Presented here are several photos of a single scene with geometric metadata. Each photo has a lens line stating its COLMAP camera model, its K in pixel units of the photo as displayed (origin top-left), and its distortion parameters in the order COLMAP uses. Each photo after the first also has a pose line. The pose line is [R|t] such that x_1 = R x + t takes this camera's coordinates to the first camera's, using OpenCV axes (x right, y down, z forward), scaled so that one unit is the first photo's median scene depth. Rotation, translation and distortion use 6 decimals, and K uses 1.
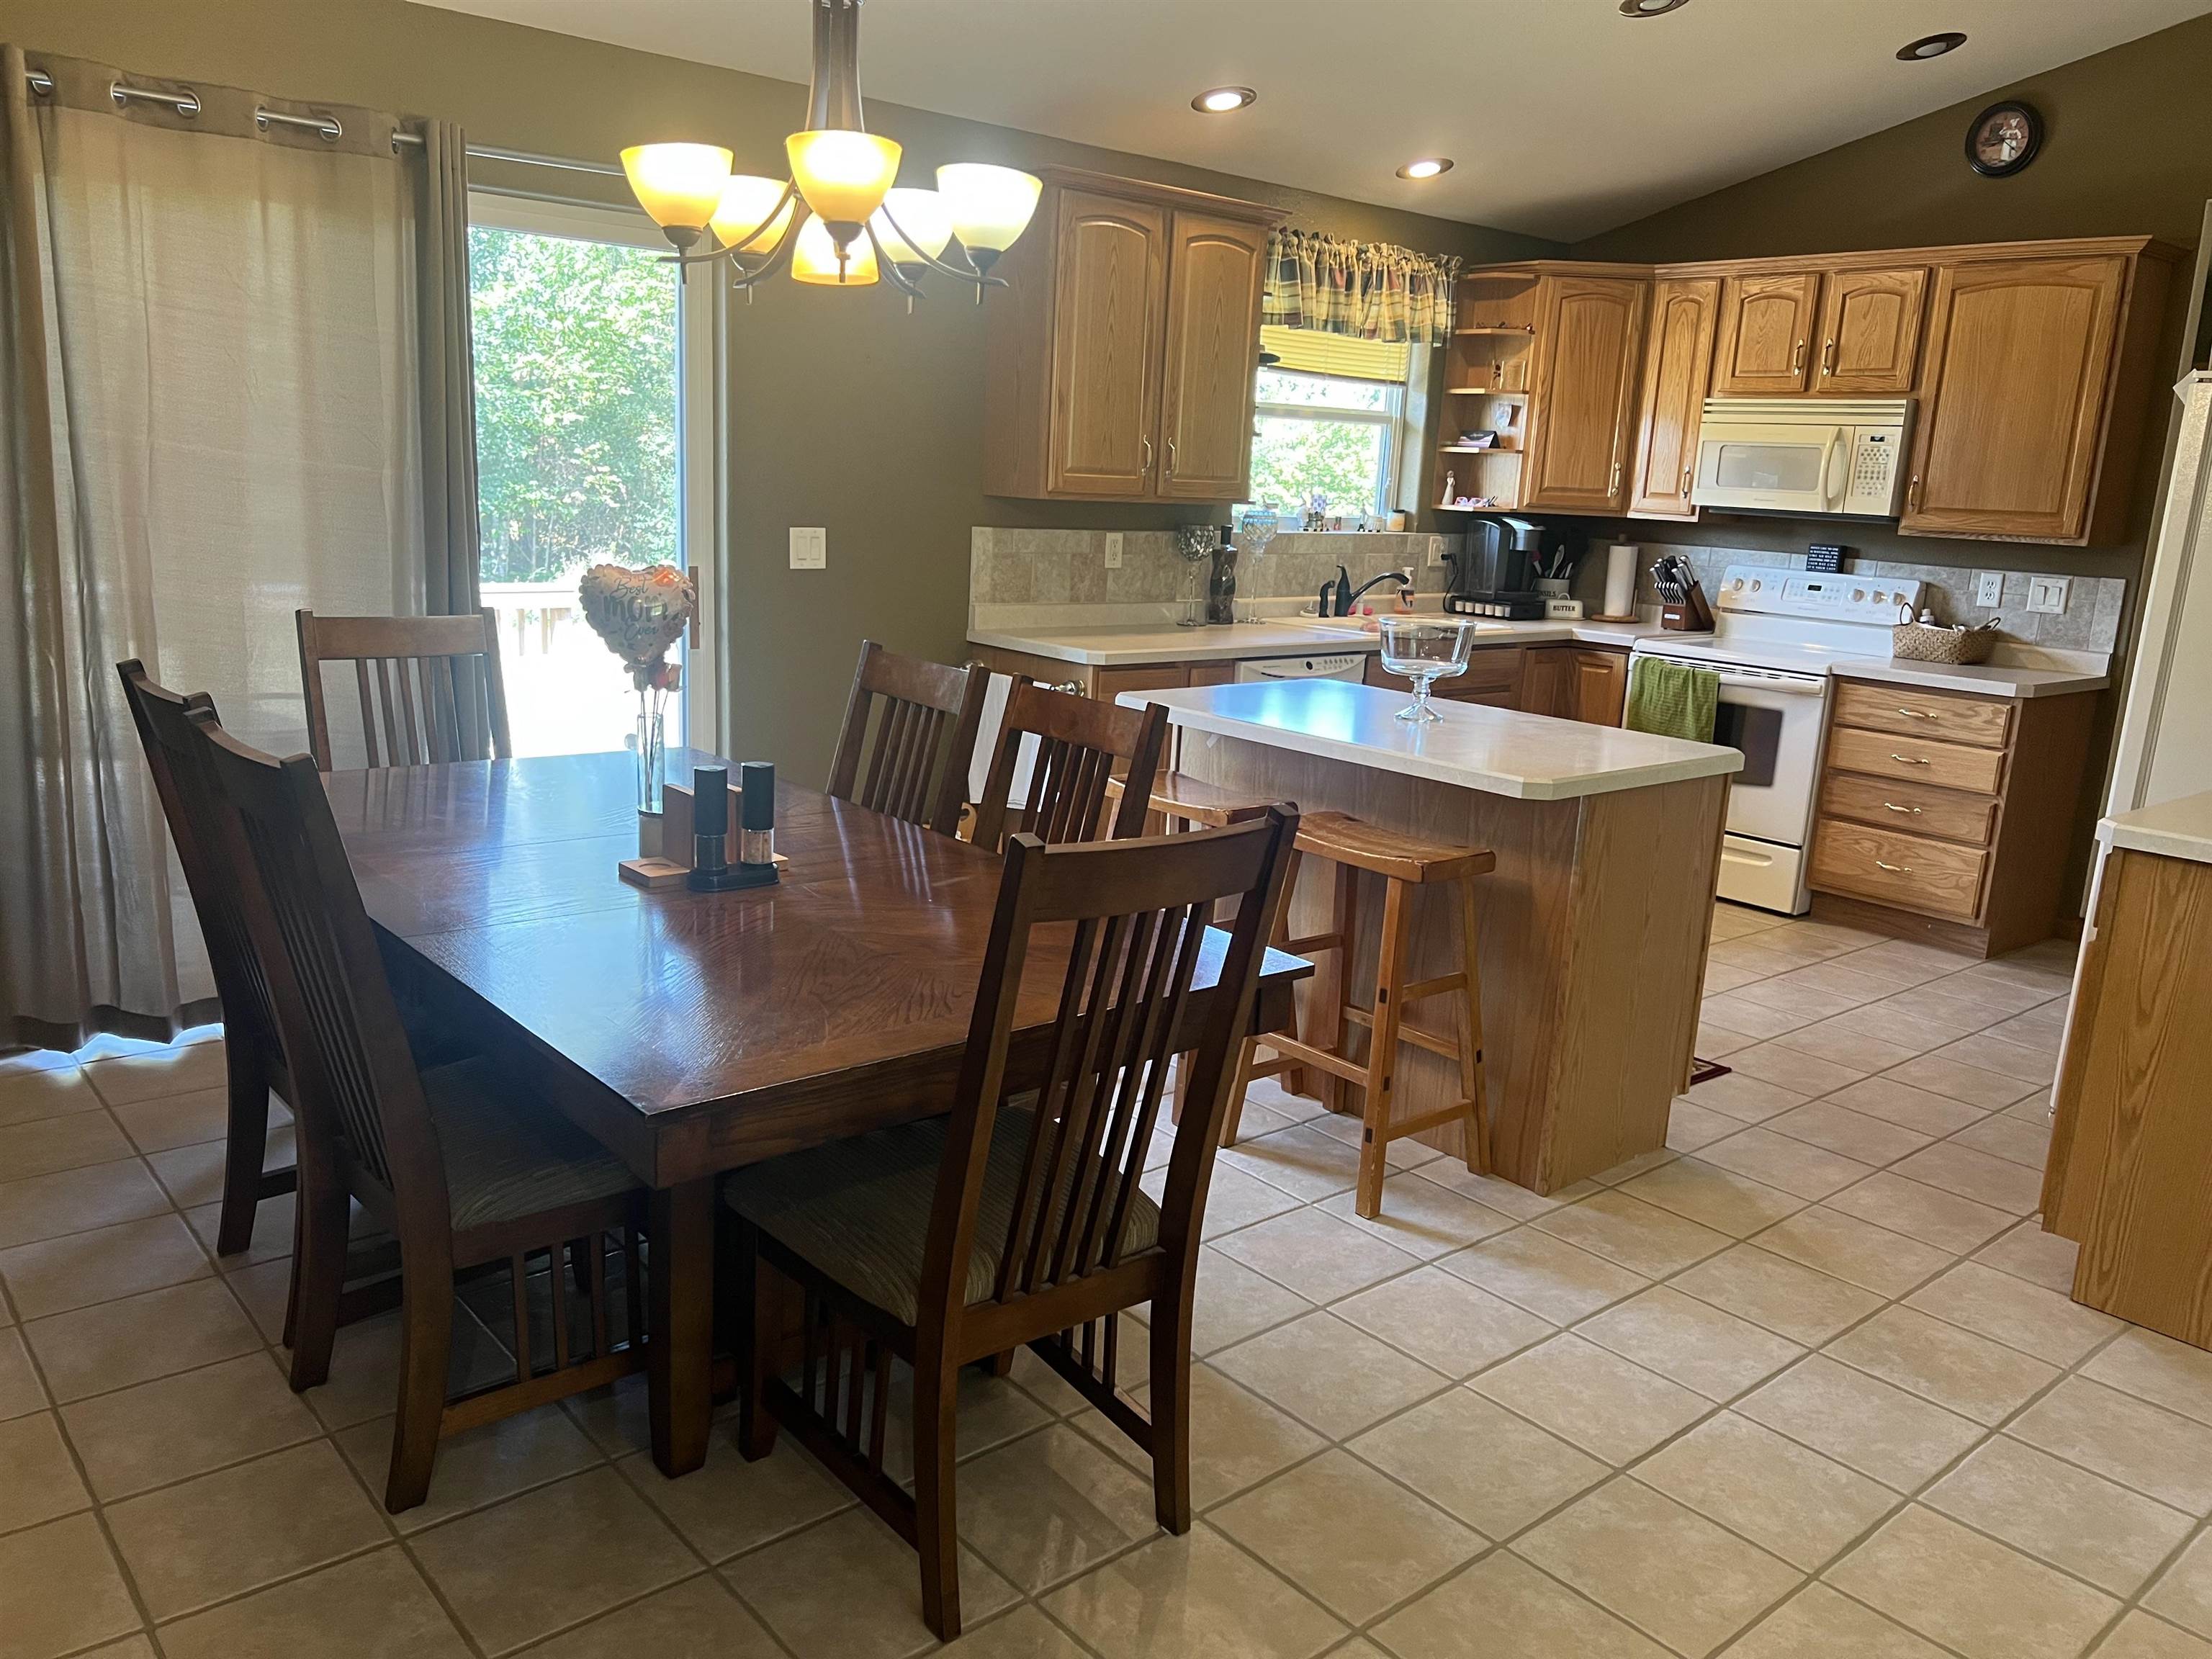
lens RADIAL K [[1666.6, 0, 1117.1], [0, 1666.6, 843.7], [0, 0, 1]] dist [0.013063, -0.011313]
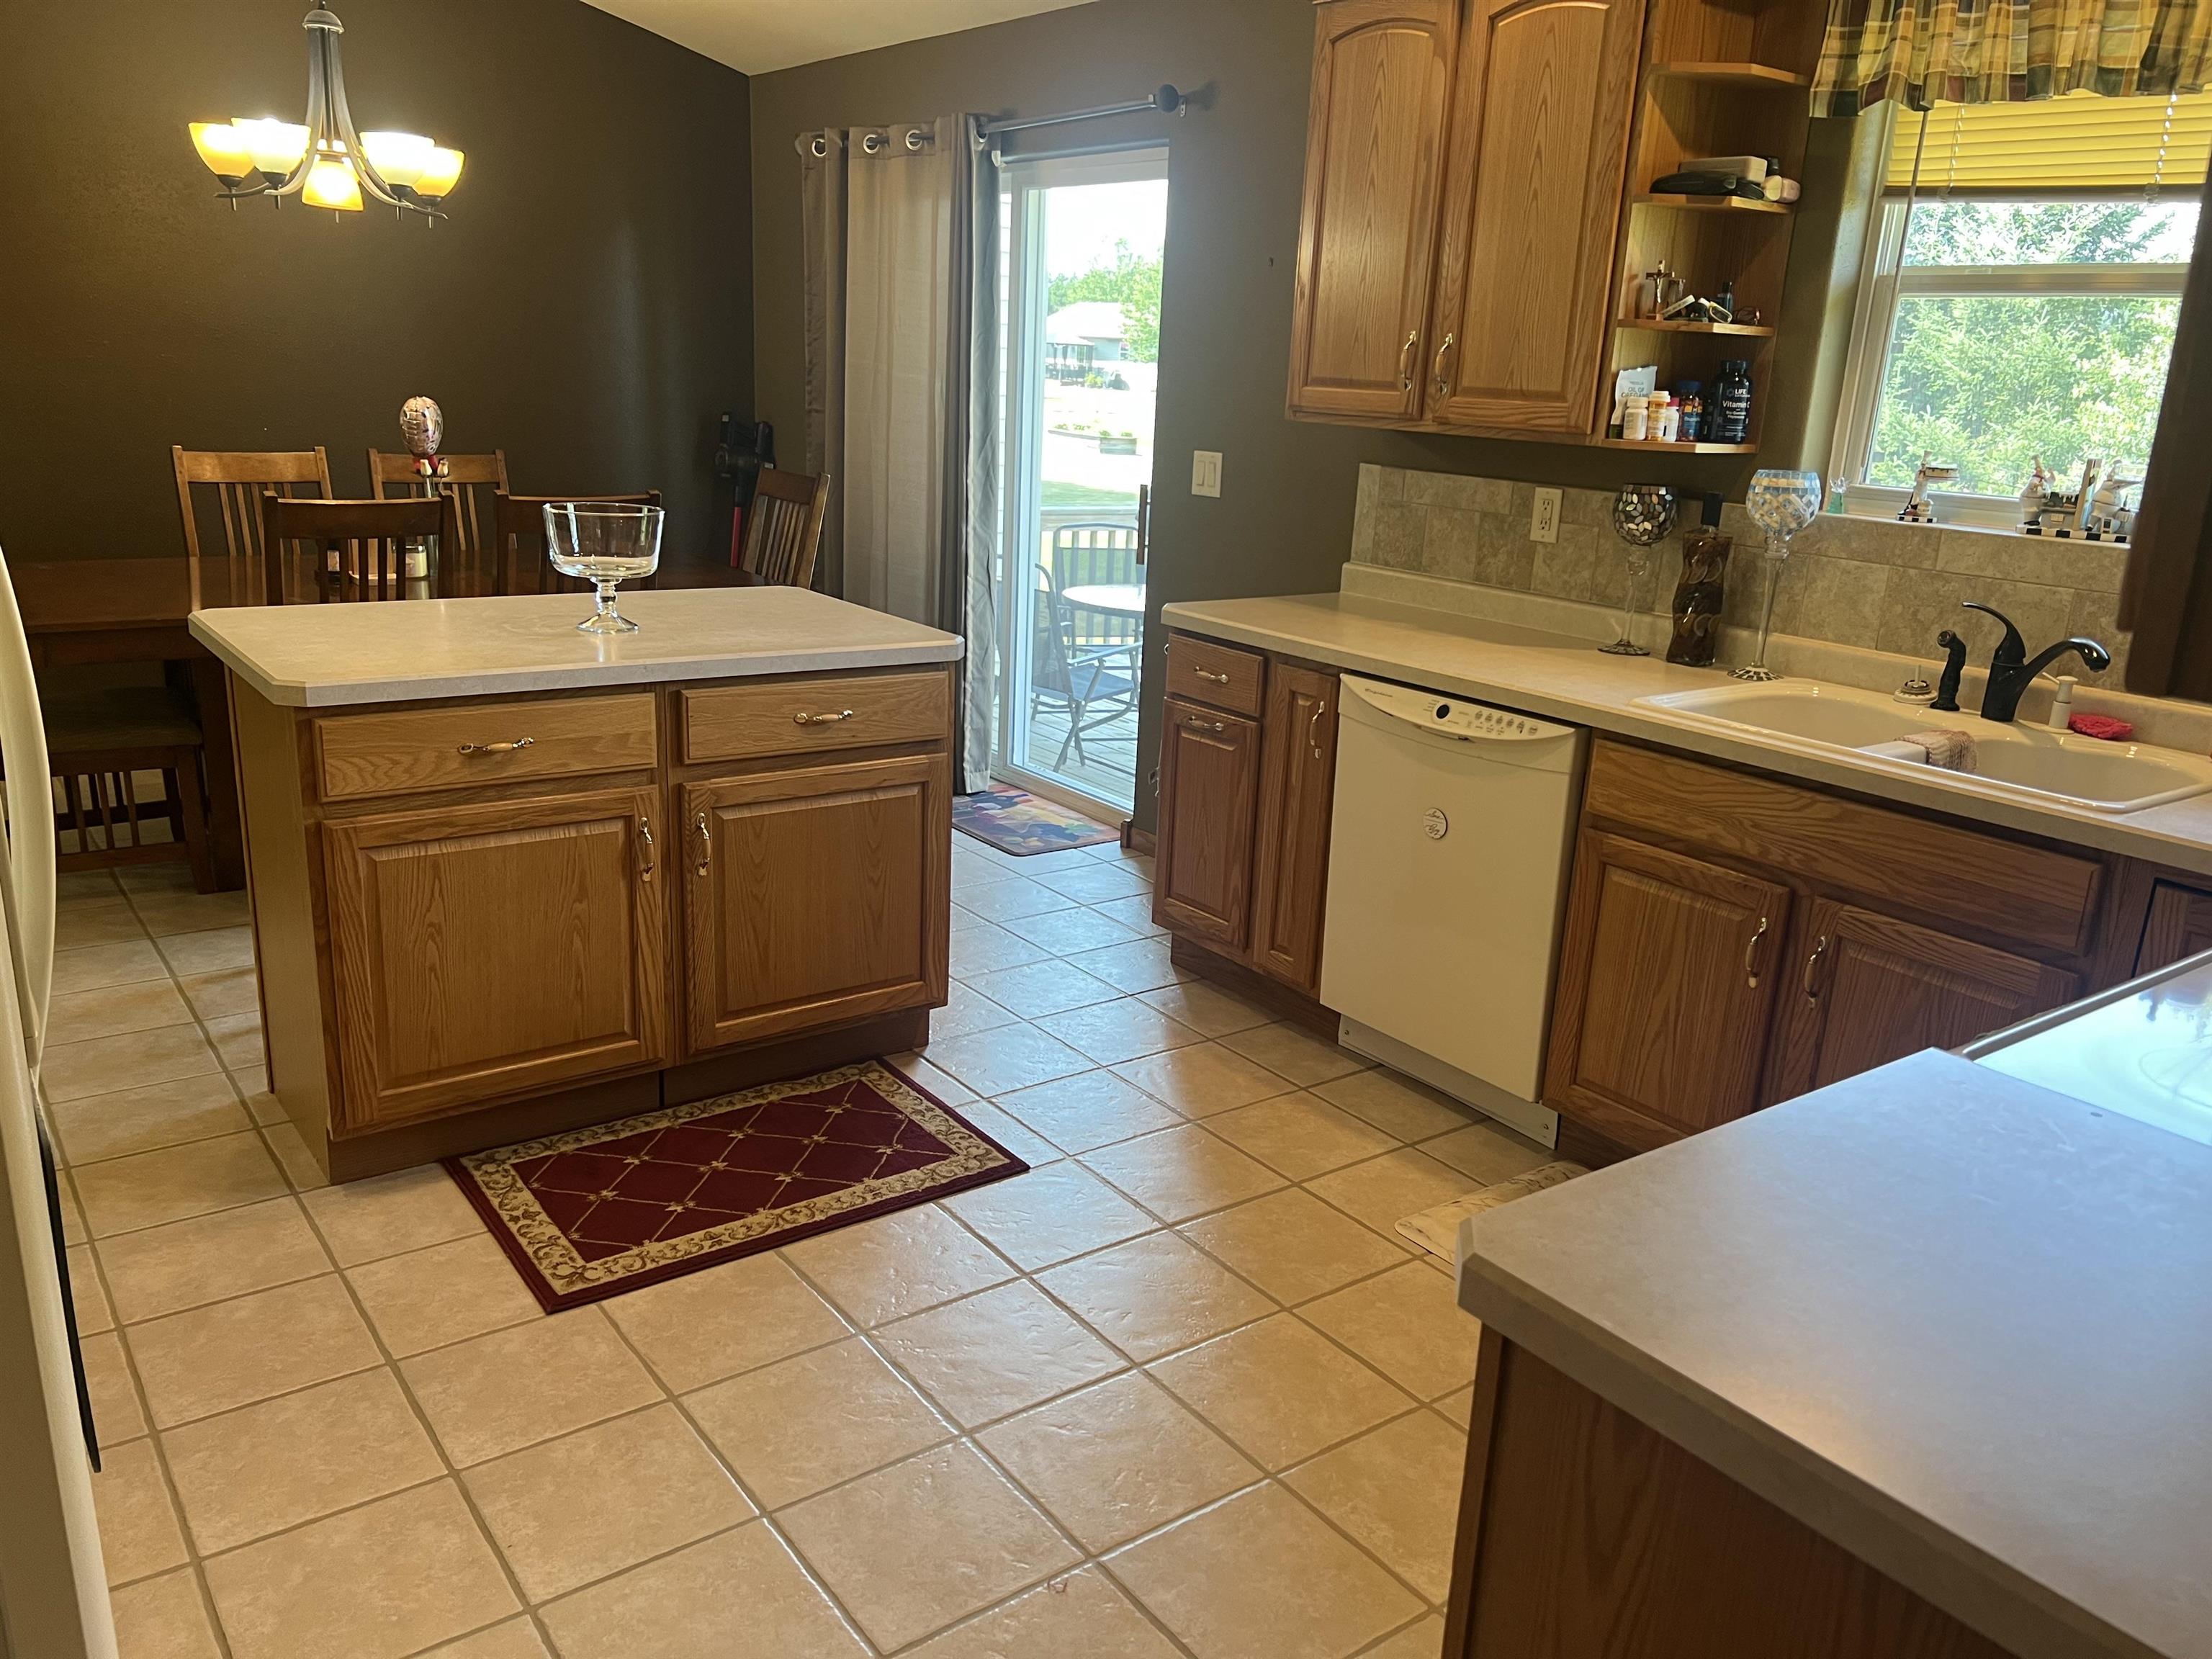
lens RADIAL K [[1678.6, 0, 1119.6], [0, 1678.6, 862.4], [0, 0, 1]] dist [0.033661, -0.125423]
pose [[-0.059910, 0.238424, -0.969311, 0.707065], [-0.268019, 0.931556, 0.245703, -0.172115], [0.961549, 0.274514, 0.008092, 0.900843]]
